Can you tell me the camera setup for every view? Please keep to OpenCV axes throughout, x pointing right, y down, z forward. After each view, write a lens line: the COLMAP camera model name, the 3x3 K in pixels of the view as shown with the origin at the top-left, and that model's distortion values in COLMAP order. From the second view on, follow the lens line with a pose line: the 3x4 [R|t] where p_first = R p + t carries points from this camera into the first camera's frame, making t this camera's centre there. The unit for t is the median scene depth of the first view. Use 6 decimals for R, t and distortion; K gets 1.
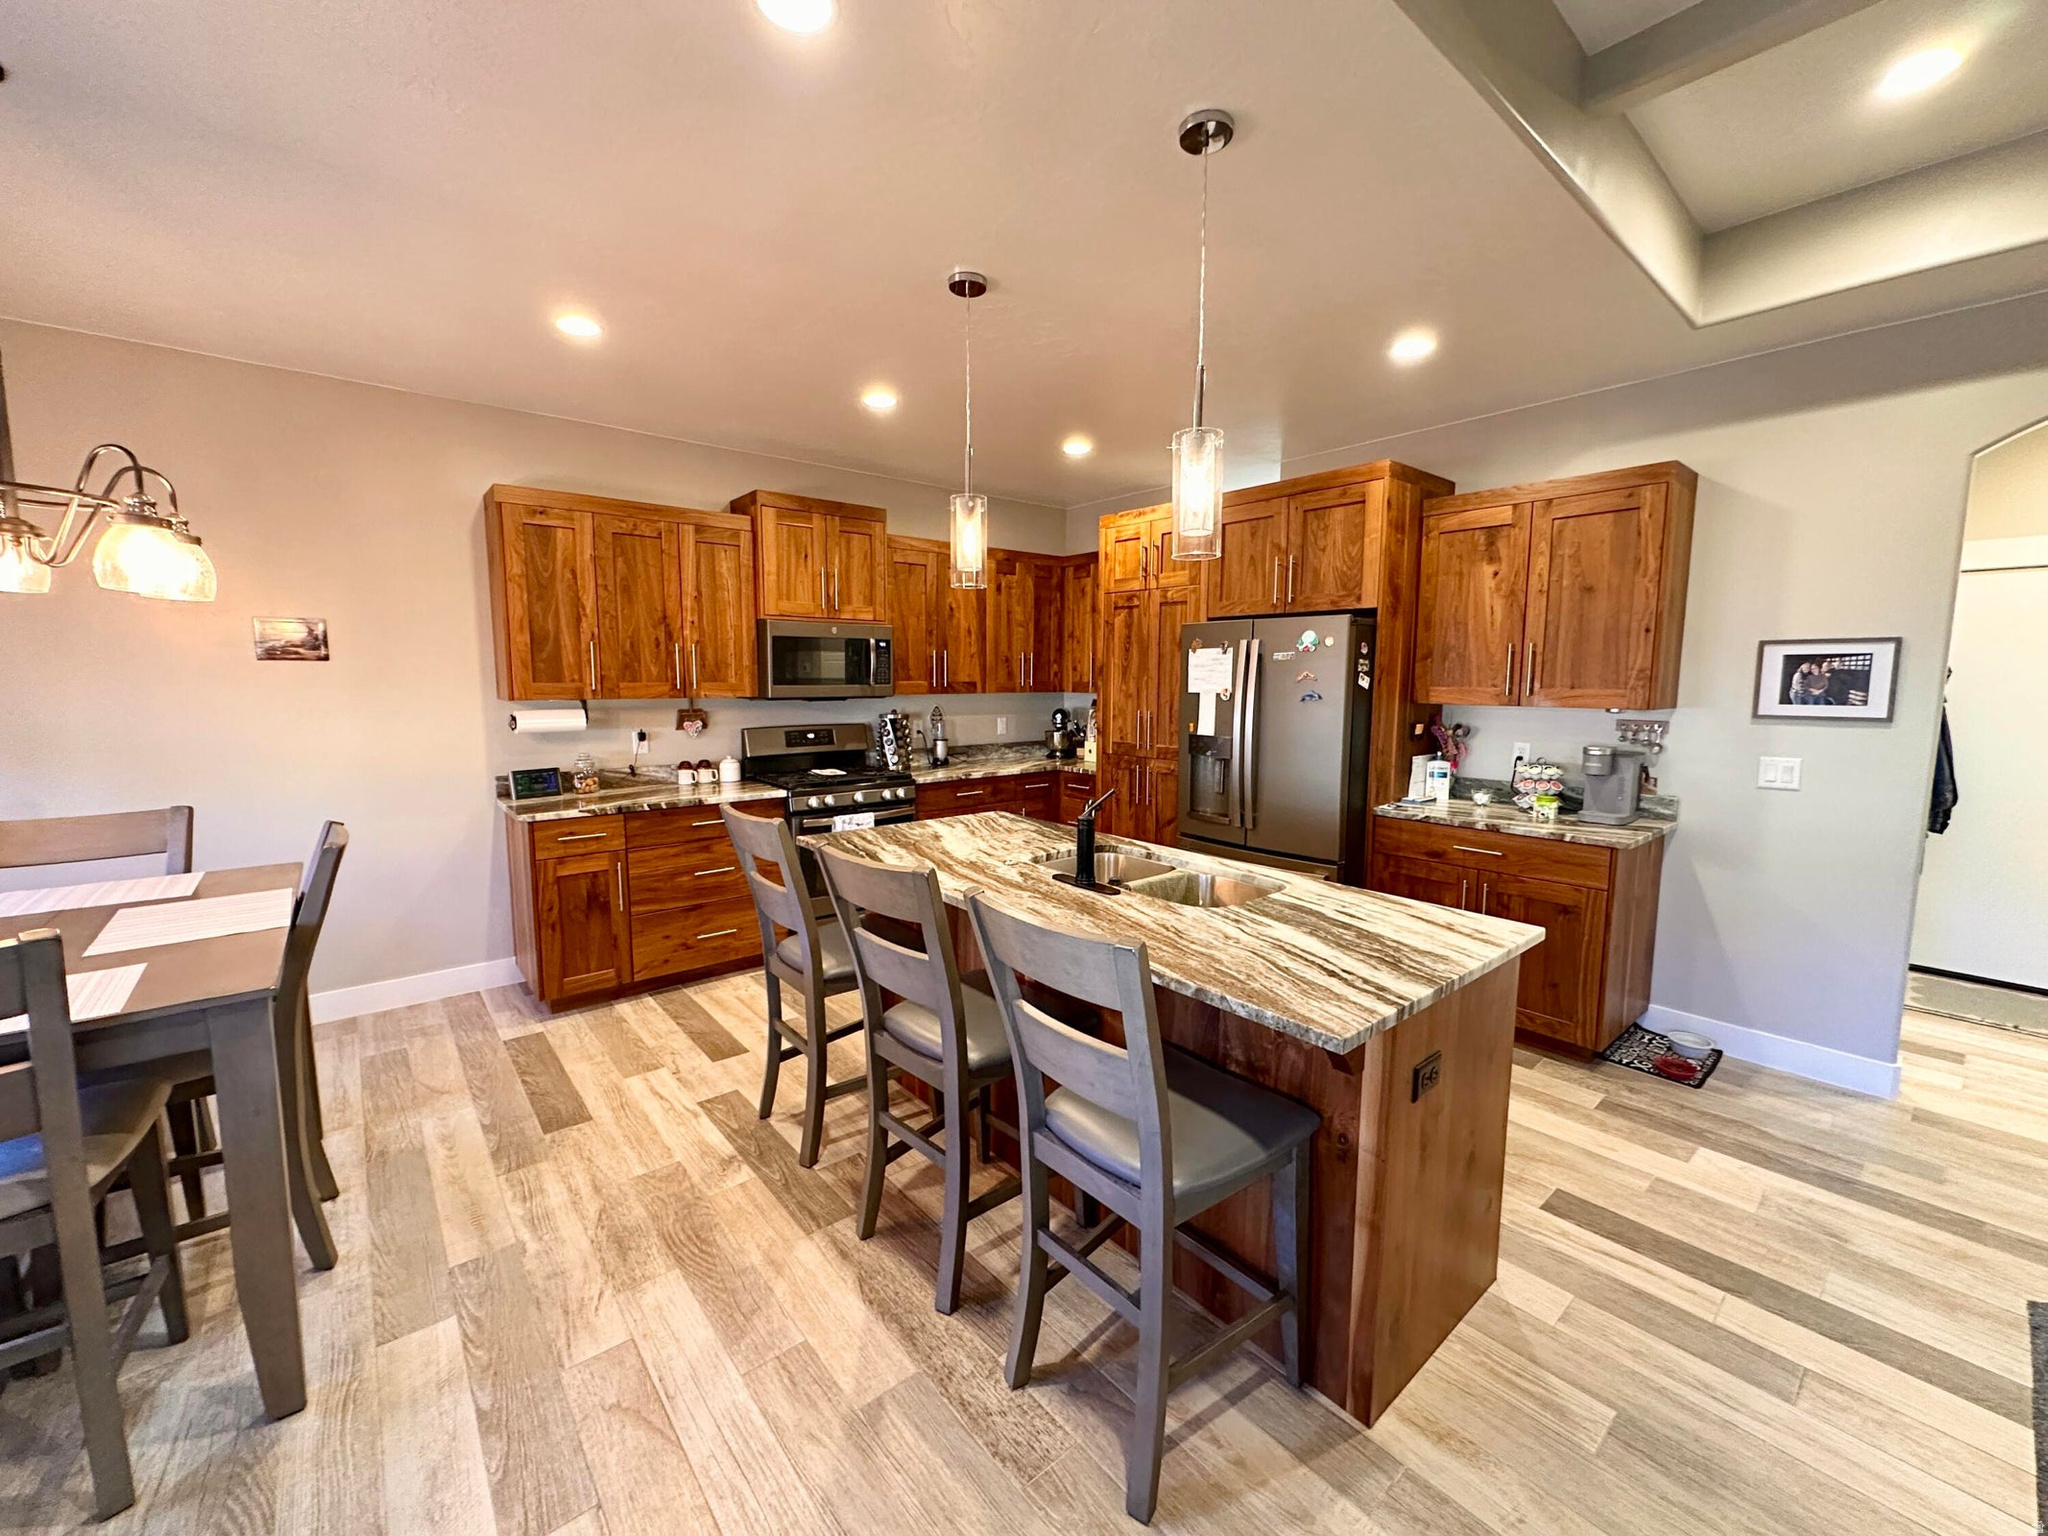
lens RADIAL K [[814.6, 0, 1020.8], [0, 814.6, 765.2], [0, 0, 1]] dist [-0.002302, 0.000063]
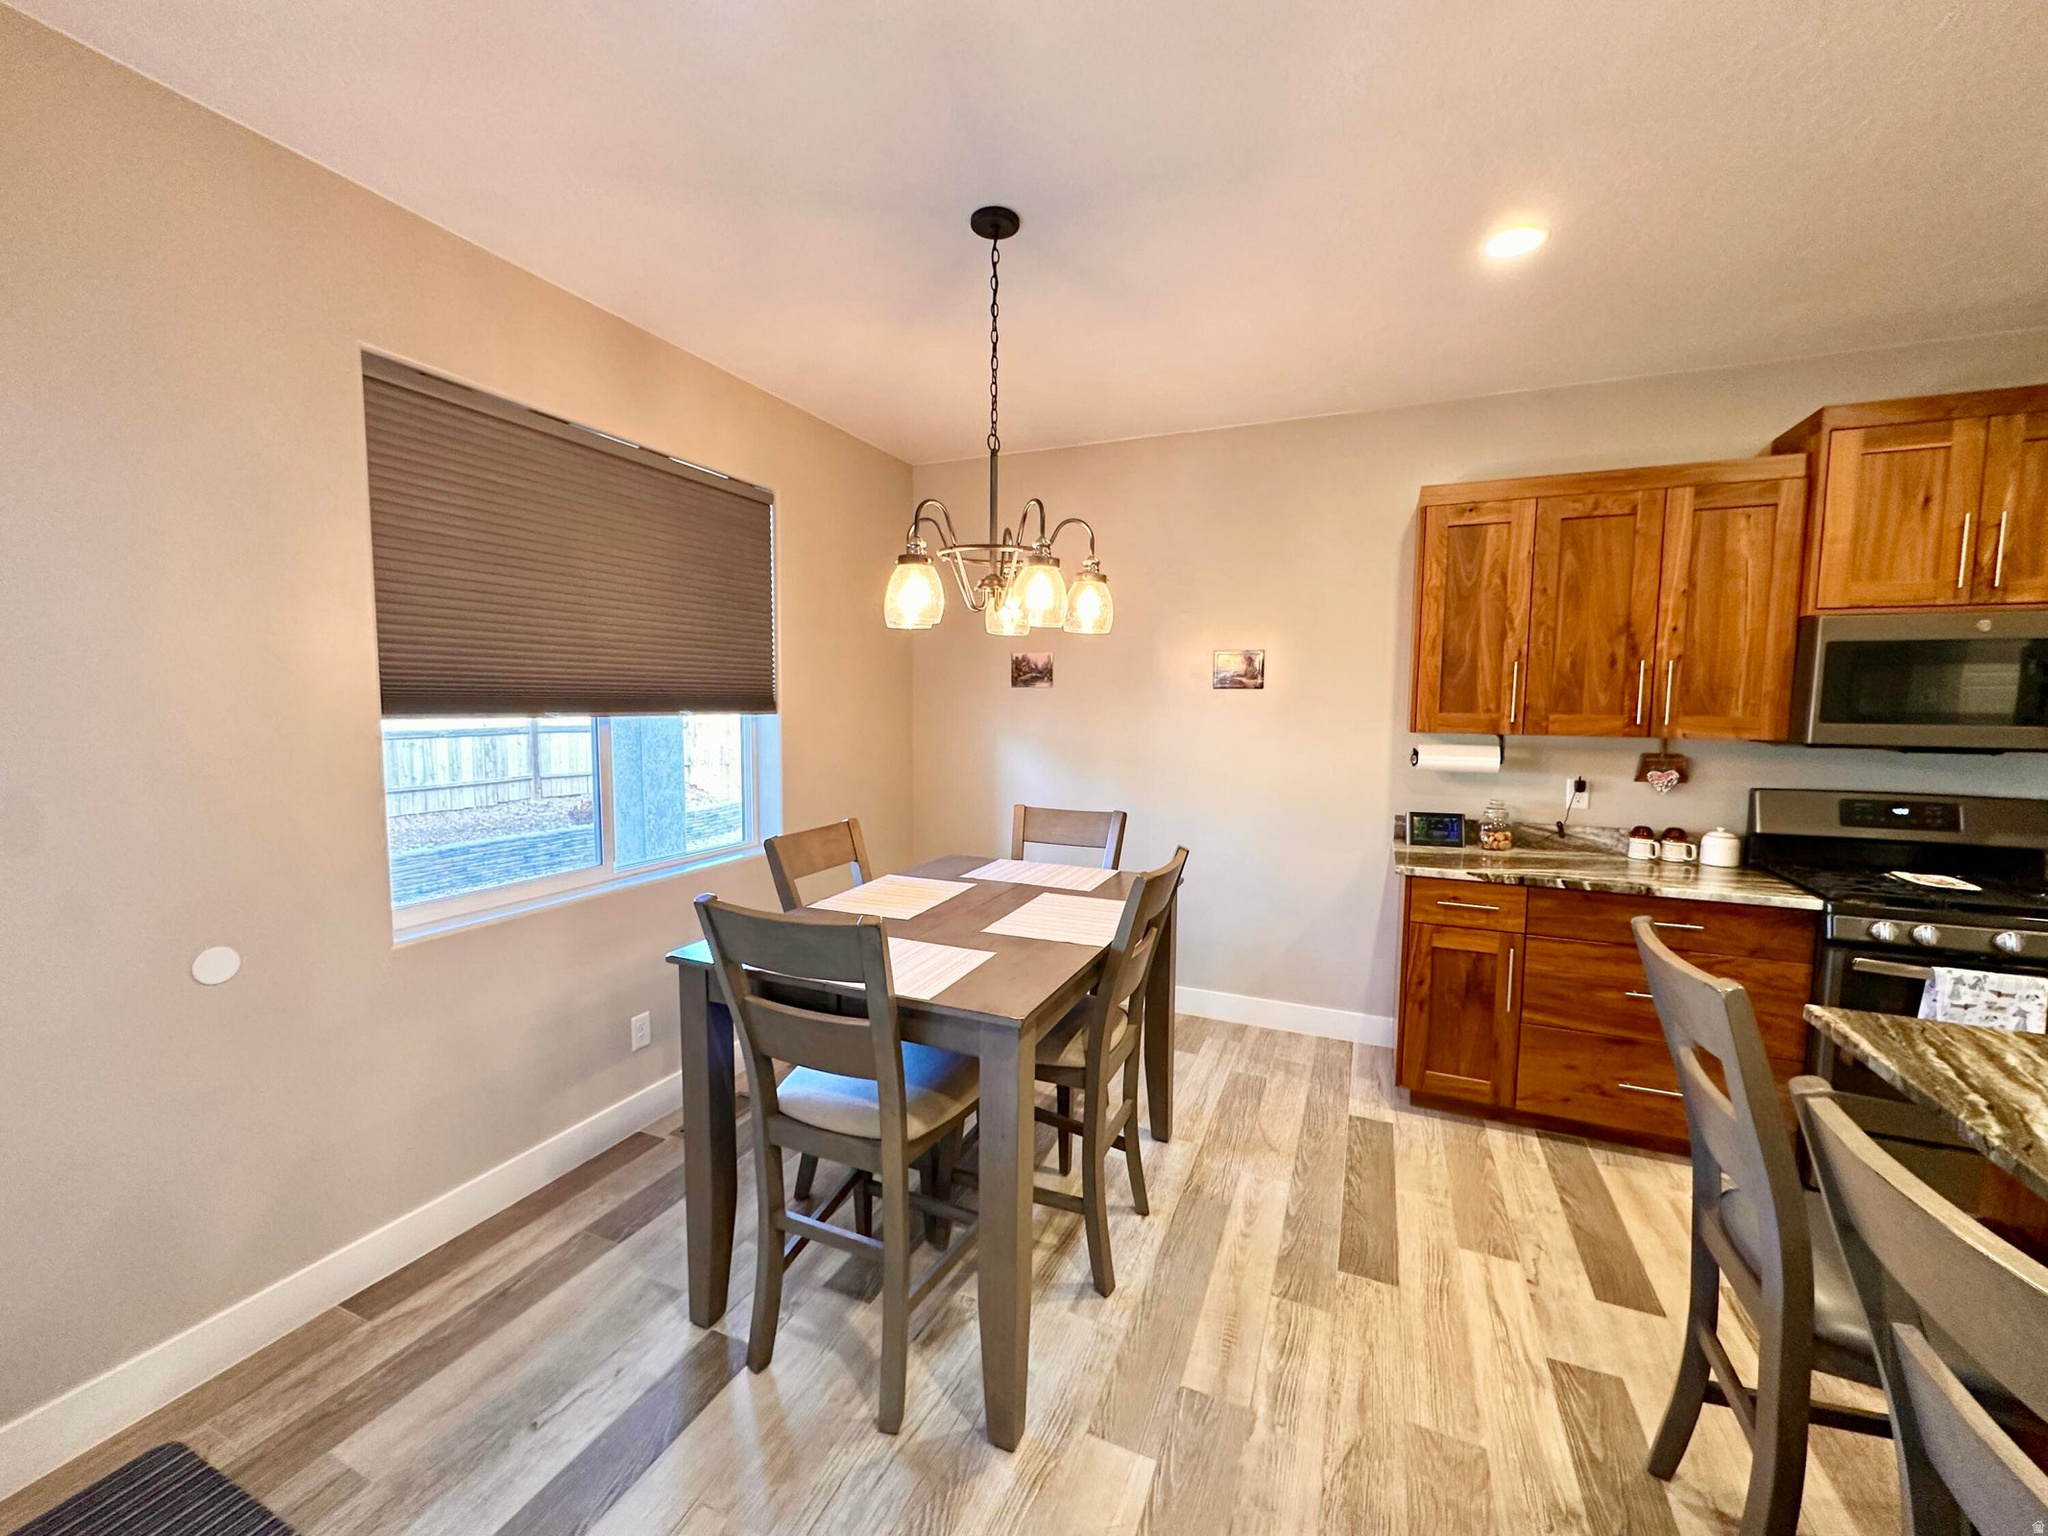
lens RADIAL K [[814.6, 0, 1020.8], [0, 814.6, 765.2], [0, 0, 1]] dist [-0.002302, 0.000063]
pose [[0.448689, 0.073575, -0.890654, -0.032747], [-0.106482, 0.993907, 0.028461, -0.023665], [0.887322, 0.082069, 0.453789, 0.225535]]
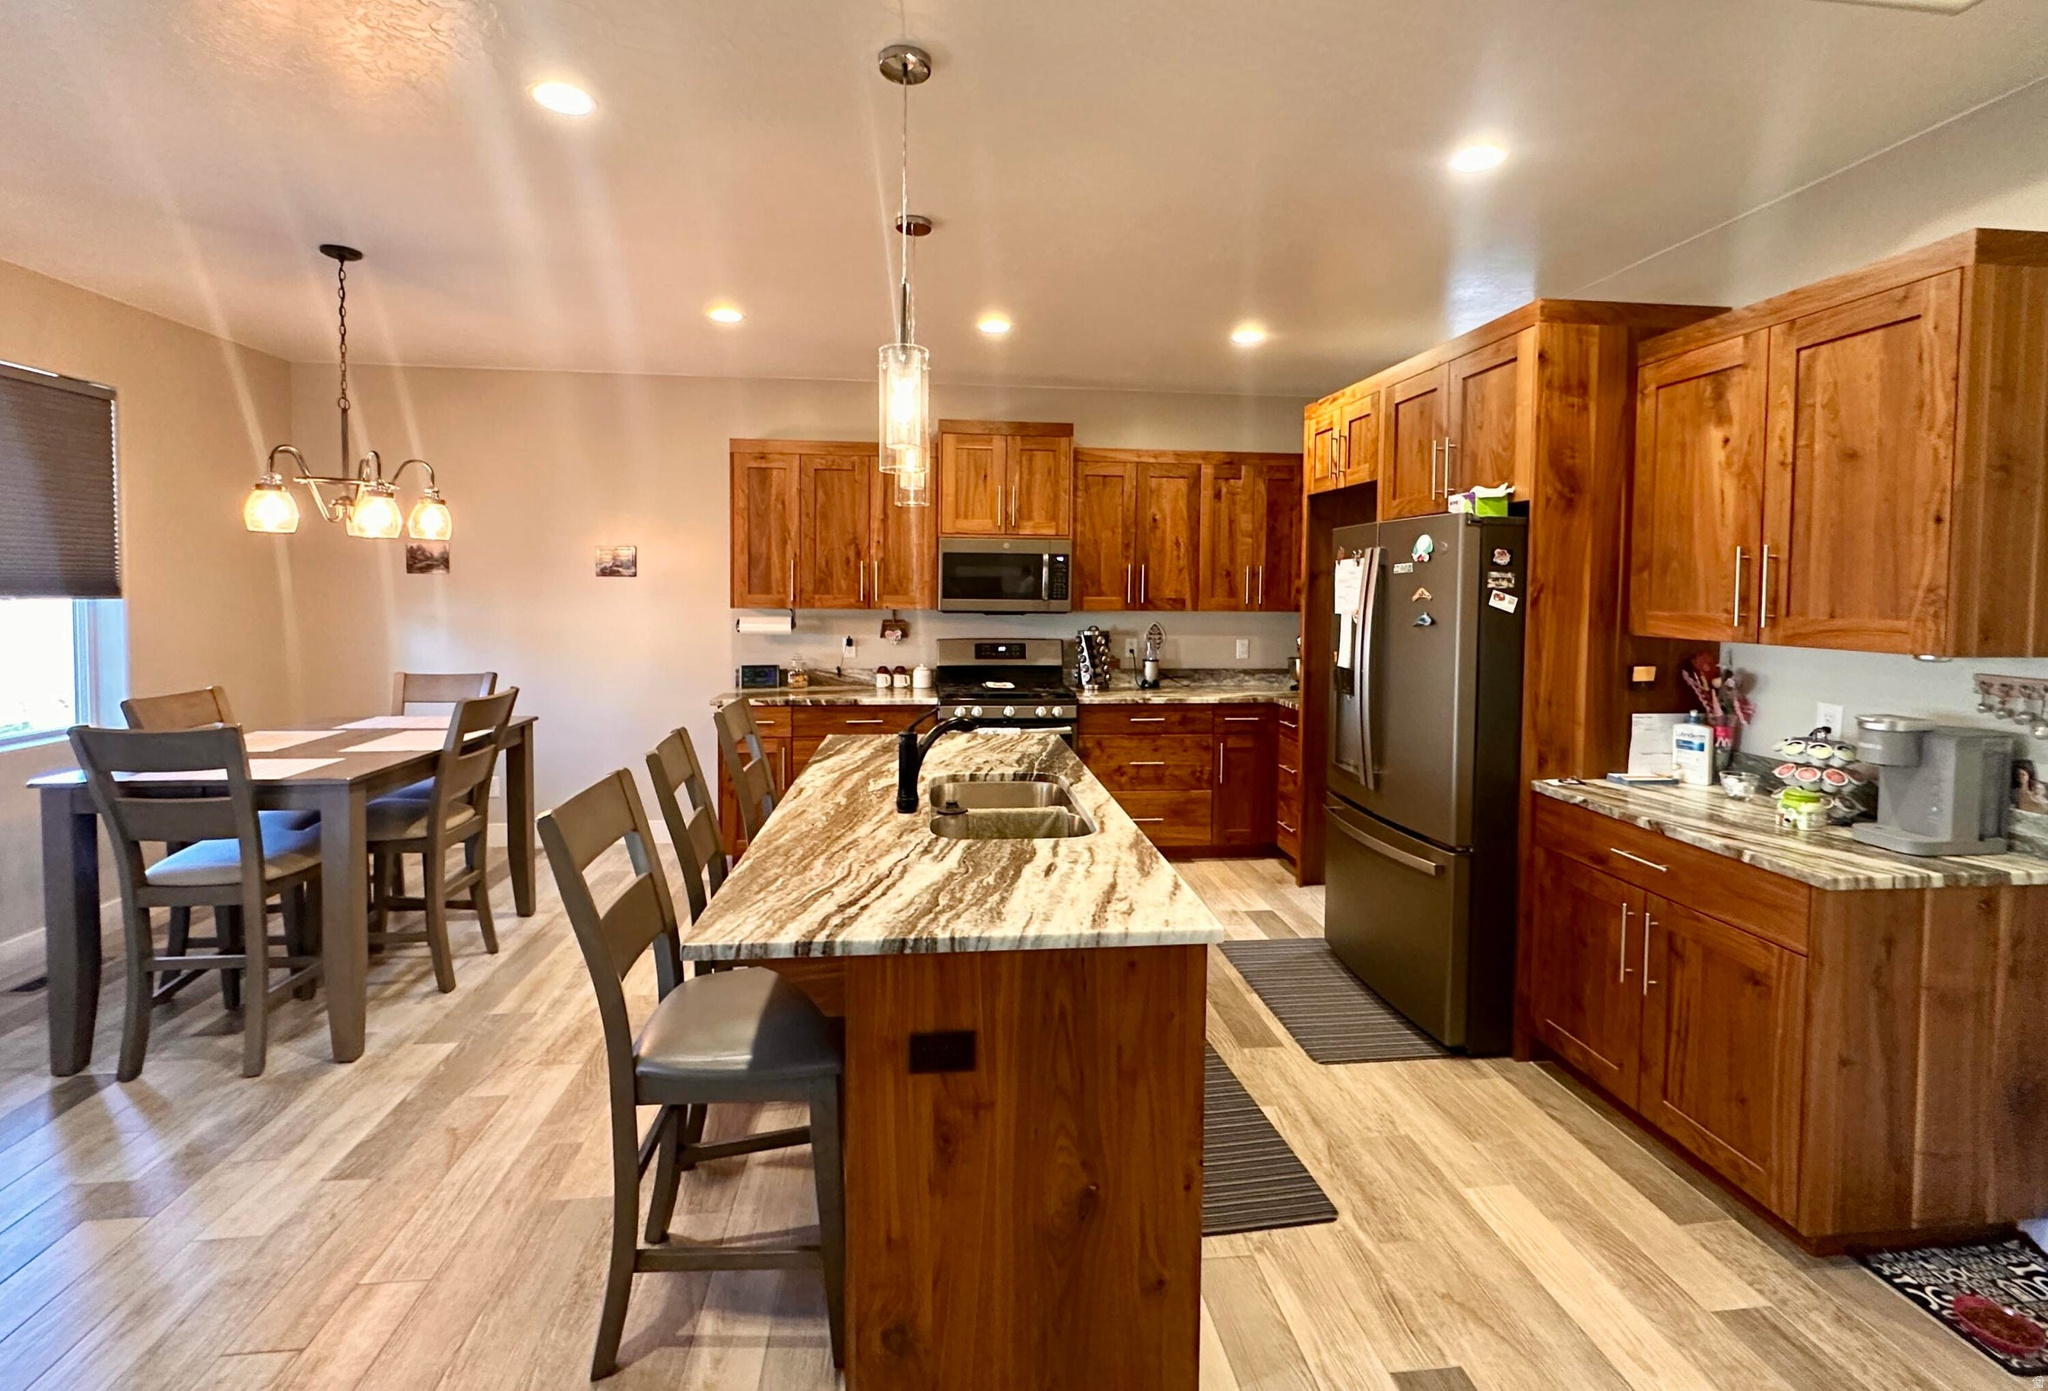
lens RADIAL K [[899.1, 0, 1020.4], [0, 899.1, 620.7], [0, 0, 1]] dist [0.000863, -0.000081]
pose [[0.833676, 0.024924, -0.551692, 0.486322], [-0.067521, 0.996086, -0.057032, -0.011173], [0.548111, 0.084797, 0.832096, 0.094556]]
